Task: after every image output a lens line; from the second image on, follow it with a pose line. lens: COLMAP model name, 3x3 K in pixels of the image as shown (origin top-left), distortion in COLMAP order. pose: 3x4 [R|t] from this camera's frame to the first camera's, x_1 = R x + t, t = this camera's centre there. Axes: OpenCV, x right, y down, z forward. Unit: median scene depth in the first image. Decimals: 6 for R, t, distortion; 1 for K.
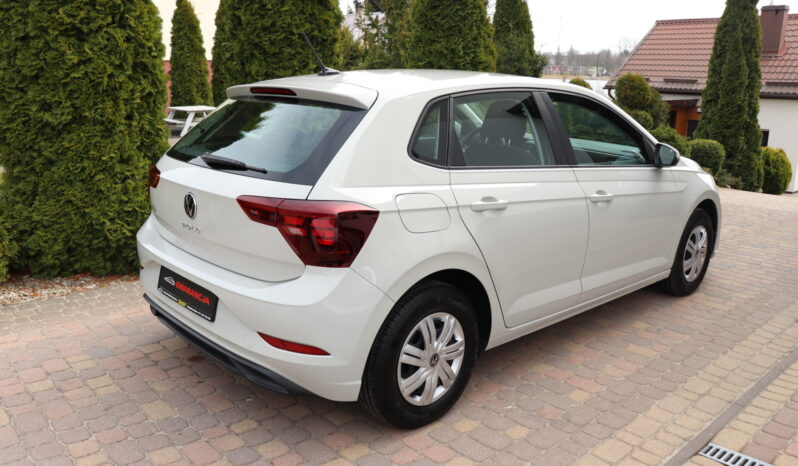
lens RADIAL K [[646.3, 0, 399.0], [0, 646.3, 233.0], [0, 0, 1]] dist [-0.136516, 0.091133]
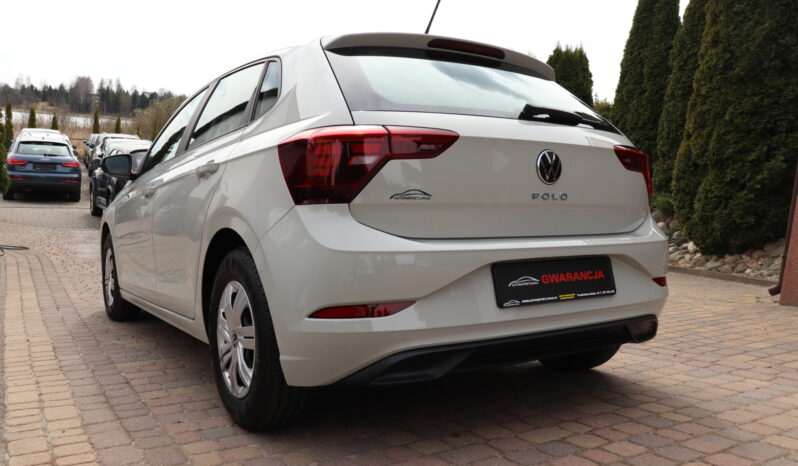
lens RADIAL K [[646.3, 0, 399.0], [0, 646.3, 233.0], [0, 0, 1]] dist [-0.136516, 0.091133]
pose [[0.173685, -0.058212, 0.983079, -1.166278], [0.240651, 0.970497, 0.014950, -0.021235], [-0.954945, 0.233983, 0.182569, 1.093765]]
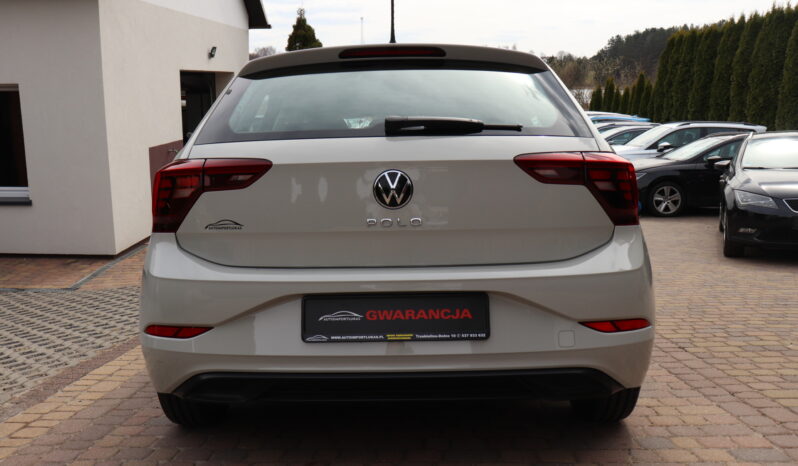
lens RADIAL K [[718.6, 0, 399.0], [0, 718.6, 233.0], [0, 0, 1]] dist [-0.062518, 0.000792]
pose [[0.679165, -0.079466, 0.729672, -0.924481], [0.205803, 0.974861, -0.085390, 0.072575], [-0.704543, 0.208163, 0.678445, 0.503819]]
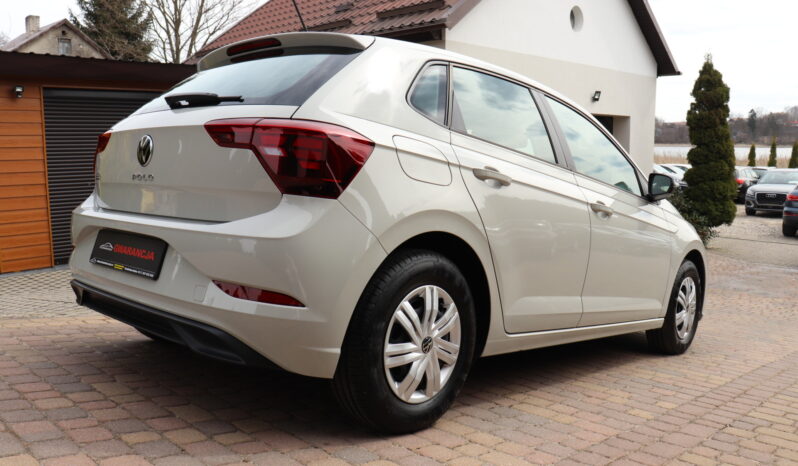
lens RADIAL K [[646.3, 0, 399.0], [0, 646.3, 233.0], [0, 0, 1]] dist [-0.136516, 0.091133]
pose [[0.995332, 0.057581, 0.077455, -0.052872], [-0.040143, 0.976810, -0.210309, 0.236208], [-0.087768, 0.206218, 0.974562, 0.183294]]
